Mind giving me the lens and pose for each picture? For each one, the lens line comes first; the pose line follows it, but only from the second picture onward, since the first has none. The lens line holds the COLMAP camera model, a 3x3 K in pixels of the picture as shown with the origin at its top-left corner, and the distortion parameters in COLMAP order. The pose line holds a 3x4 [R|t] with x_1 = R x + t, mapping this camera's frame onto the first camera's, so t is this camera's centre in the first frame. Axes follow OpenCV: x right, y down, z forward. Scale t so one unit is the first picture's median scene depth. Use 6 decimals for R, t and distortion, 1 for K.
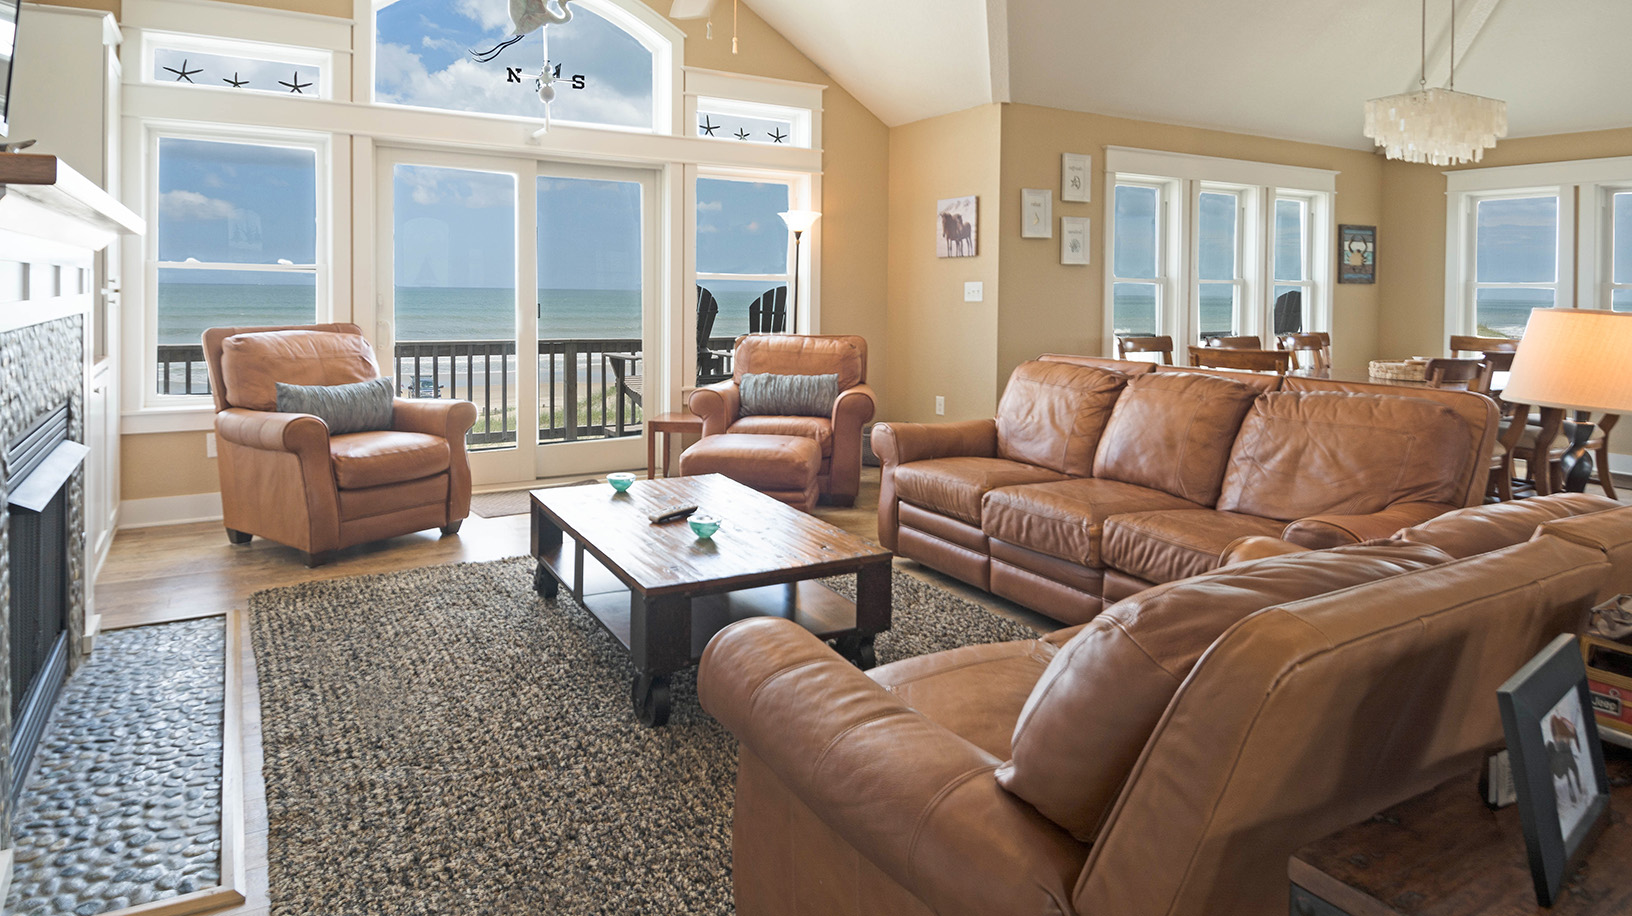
lens RADIAL K [[953.0, 0, 816.0], [0, 953.0, 458.0], [0, 0, 1]] dist [0.005324, -0.023246]
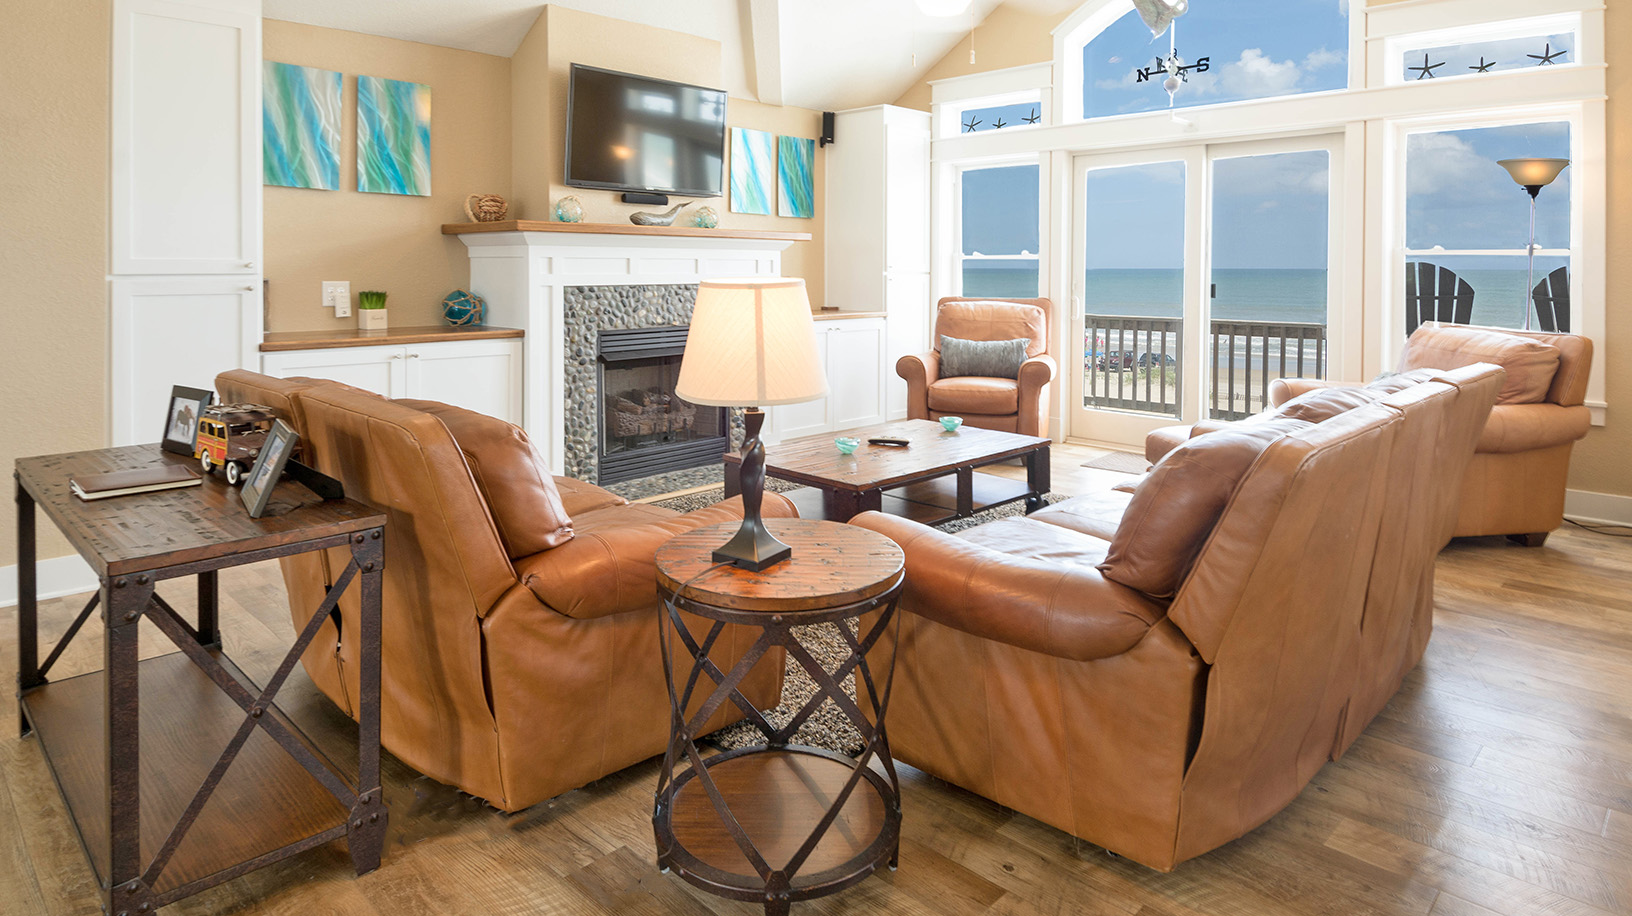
lens RADIAL K [[953.0, 0, 816.0], [0, 953.0, 458.0], [0, 0, 1]] dist [0.005324, -0.023246]
pose [[0.236358, 0.173853, -0.955986, 0.608942], [-0.165046, 0.976749, 0.136823, -0.049676], [0.957546, 0.125443, 0.259556, 0.346455]]
